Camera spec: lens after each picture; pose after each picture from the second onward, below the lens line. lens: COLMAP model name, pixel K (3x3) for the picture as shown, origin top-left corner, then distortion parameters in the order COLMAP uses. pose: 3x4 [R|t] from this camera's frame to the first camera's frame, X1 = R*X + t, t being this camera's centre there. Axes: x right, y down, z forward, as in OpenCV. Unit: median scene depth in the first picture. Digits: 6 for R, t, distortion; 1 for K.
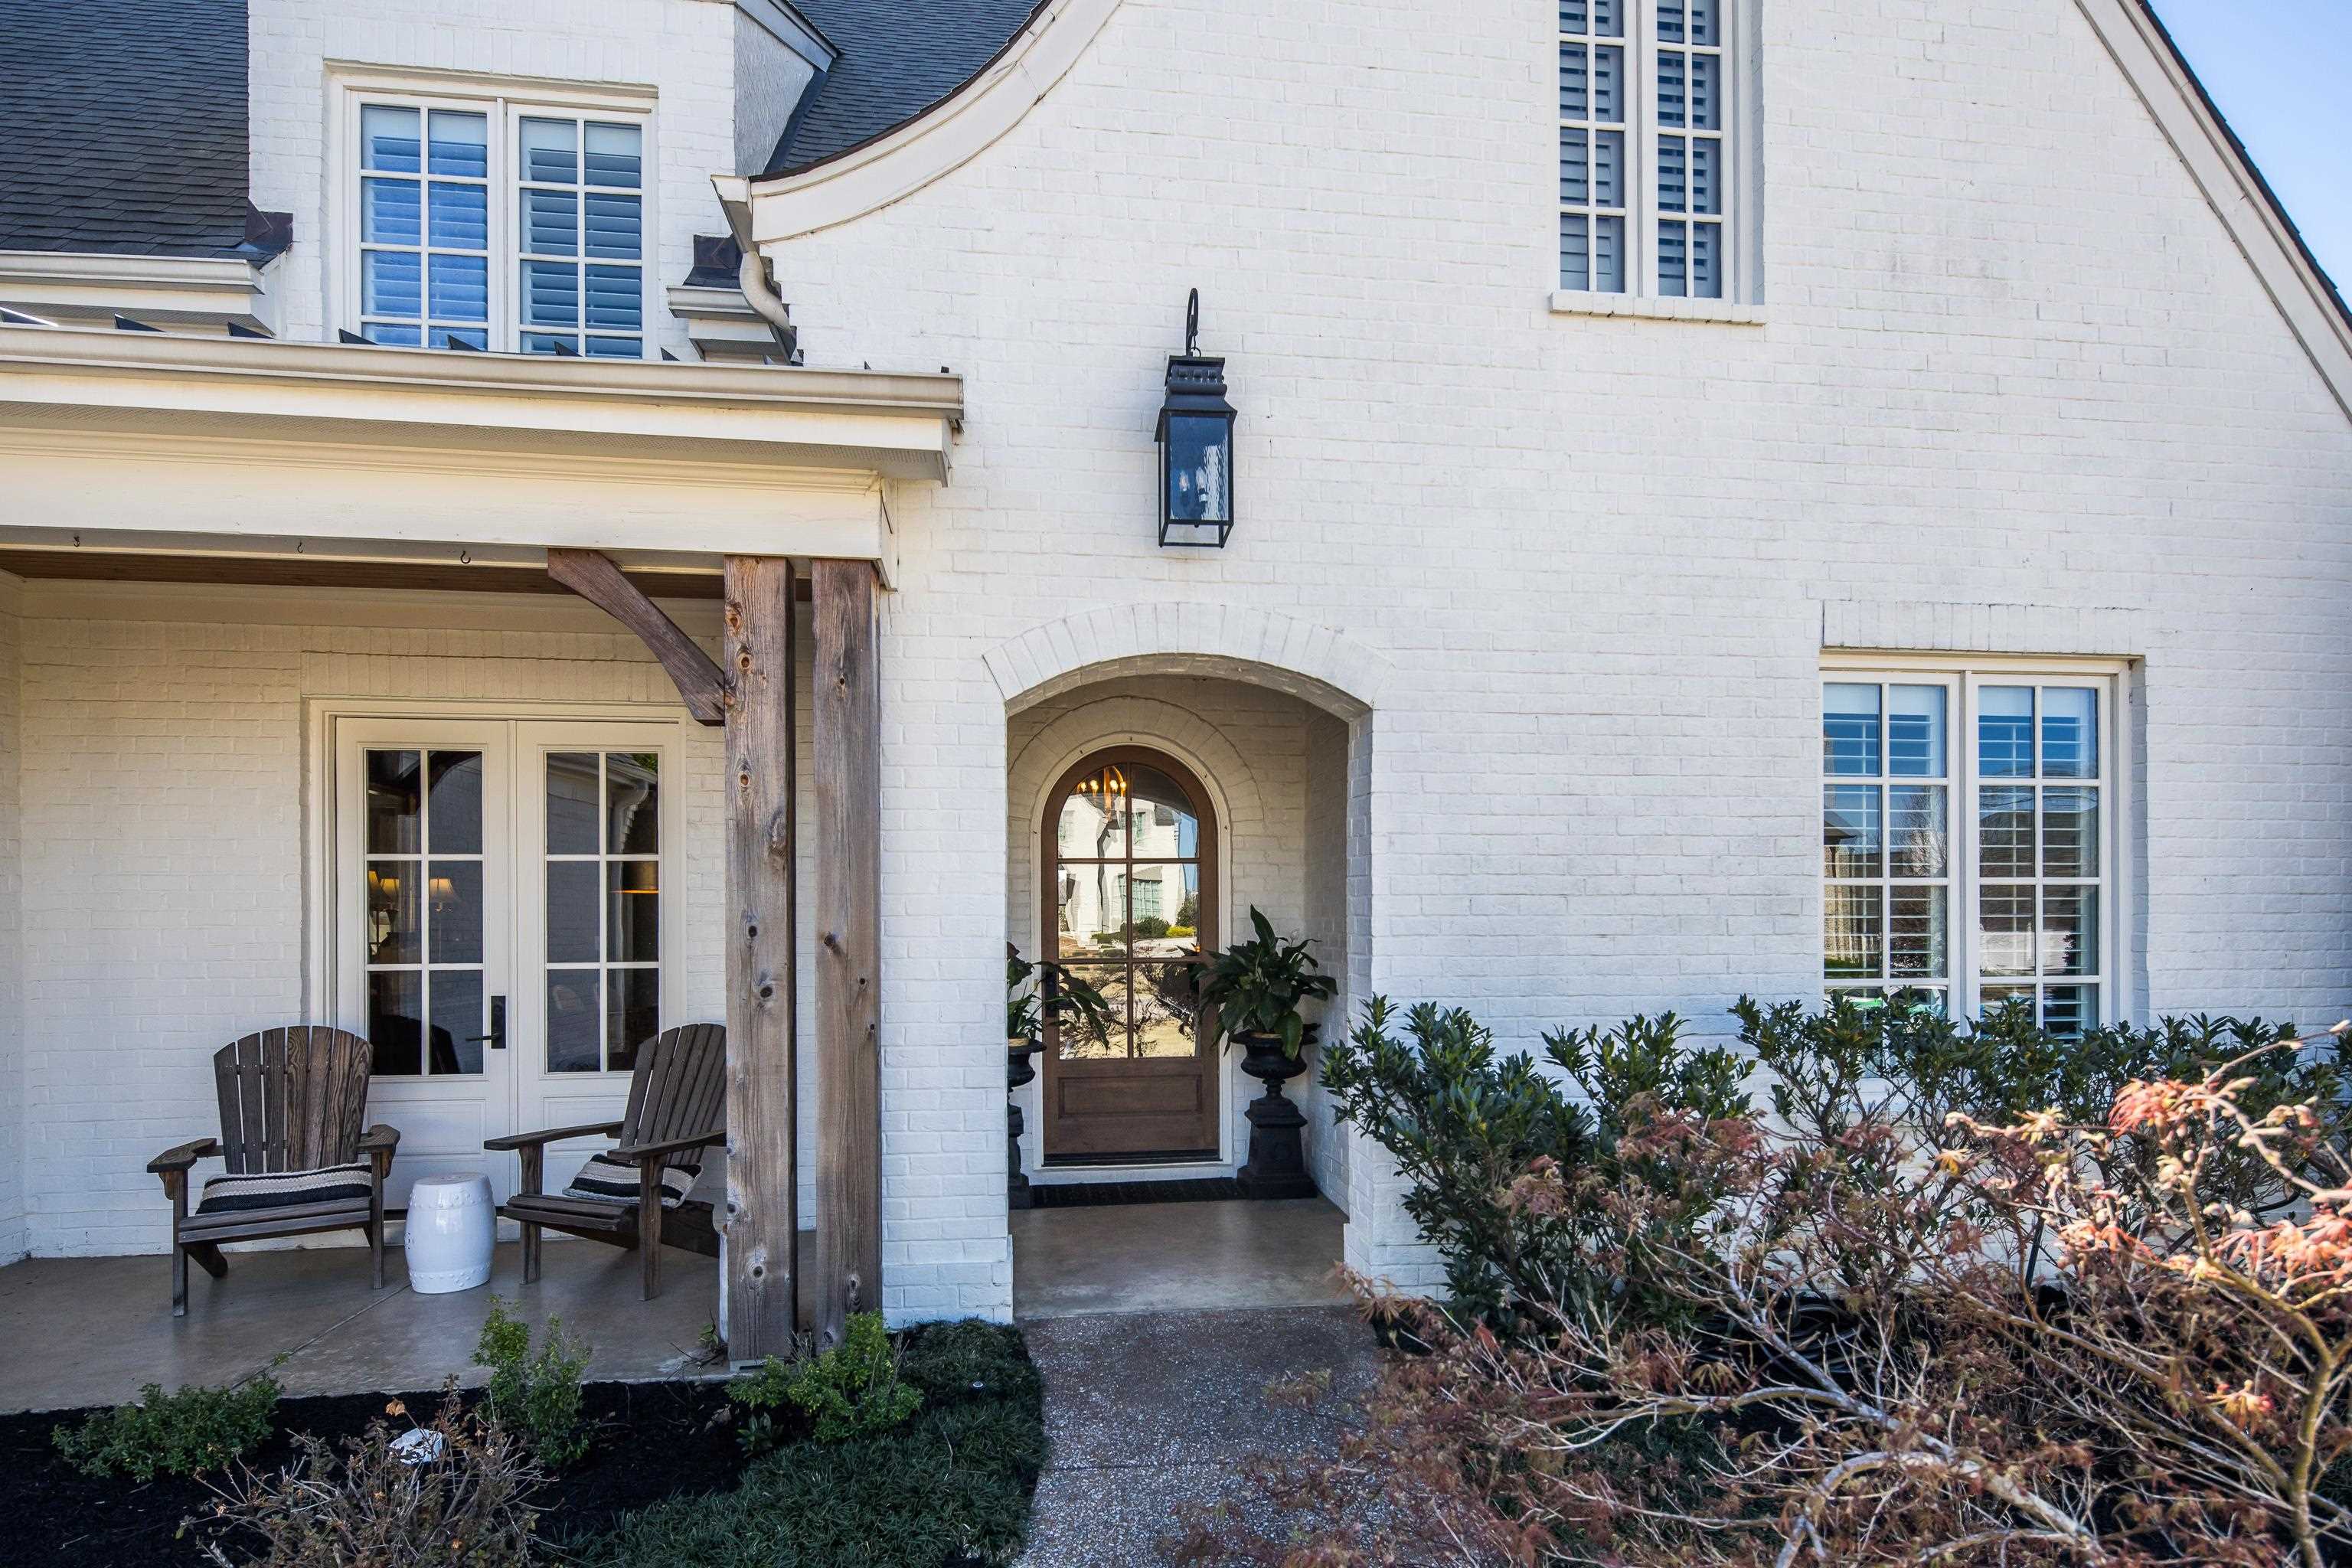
lens RADIAL K [[1167.0, 0, 1185.6], [0, 1167.0, 918.7], [0, 0, 1]] dist [-0.000028, -0.000389]
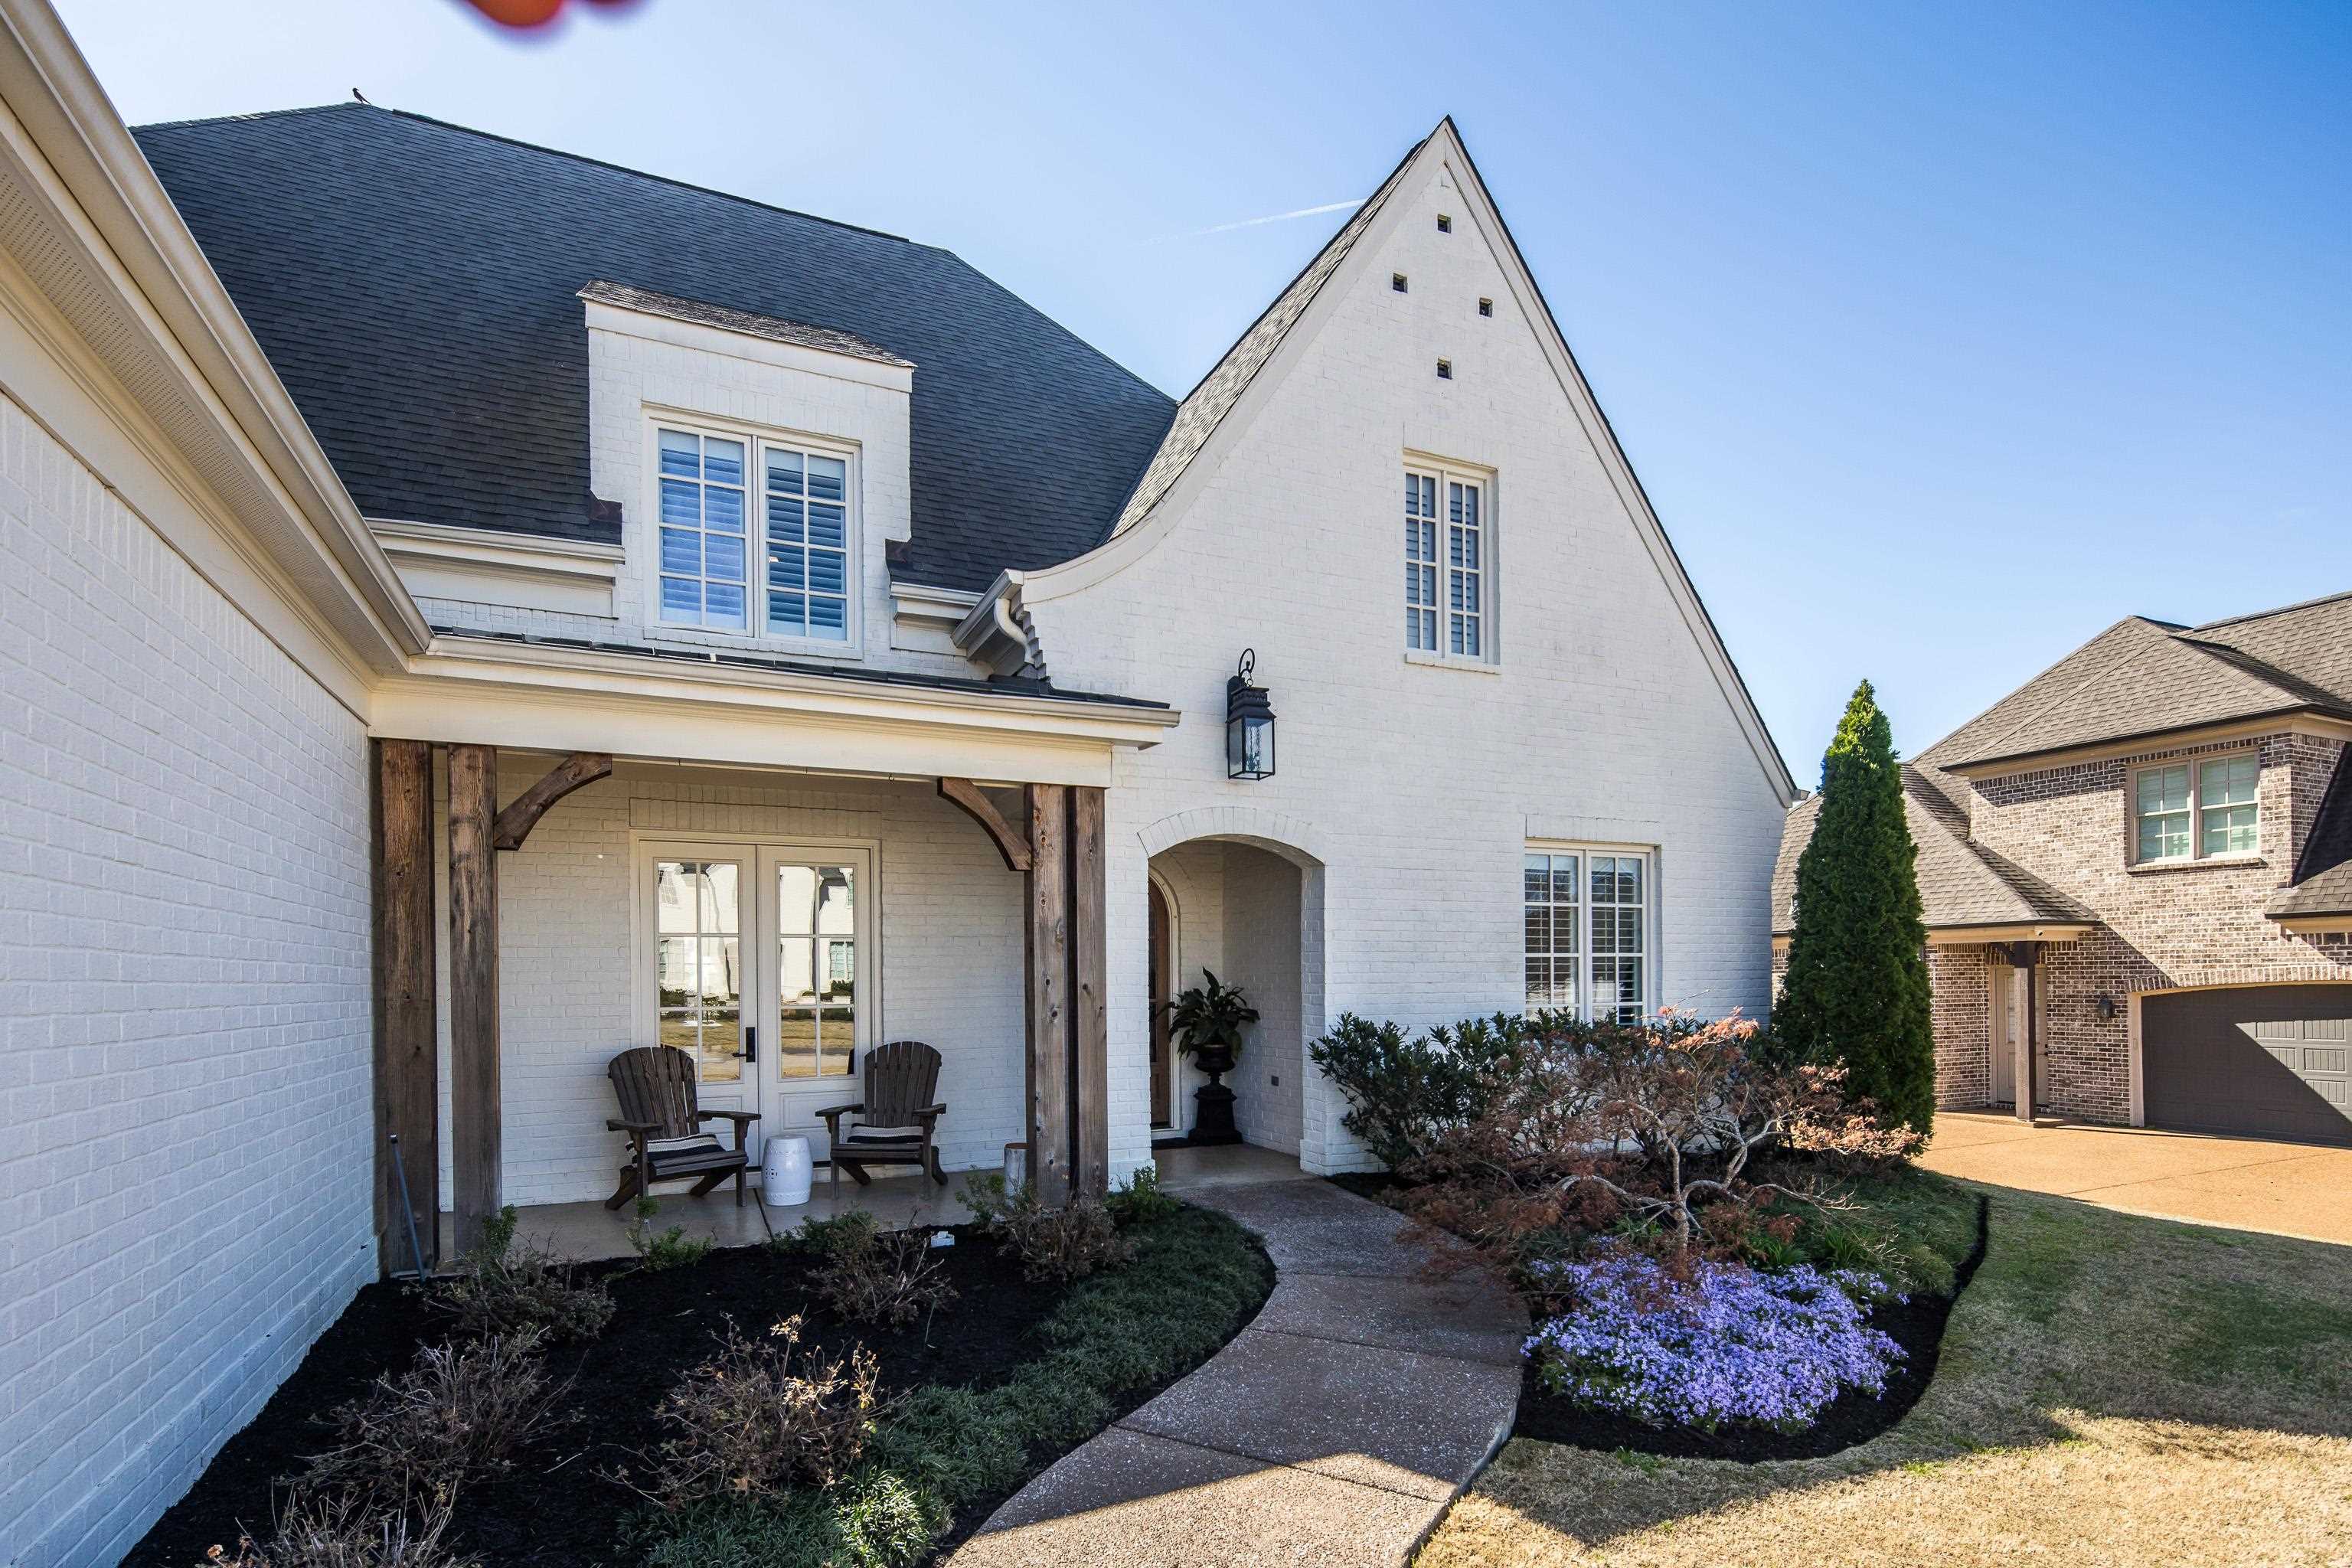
lens RADIAL K [[1145.3, 0, 1186.8], [0, 1145.3, 982.1], [0, 0, 1]] dist [0.000118, 0.000118]
pose [[0.955872, -0.005163, 0.293738, -0.577133], [0.003382, 0.999973, 0.006570, -0.000638], [-0.293764, -0.005286, 0.955863, -0.693042]]
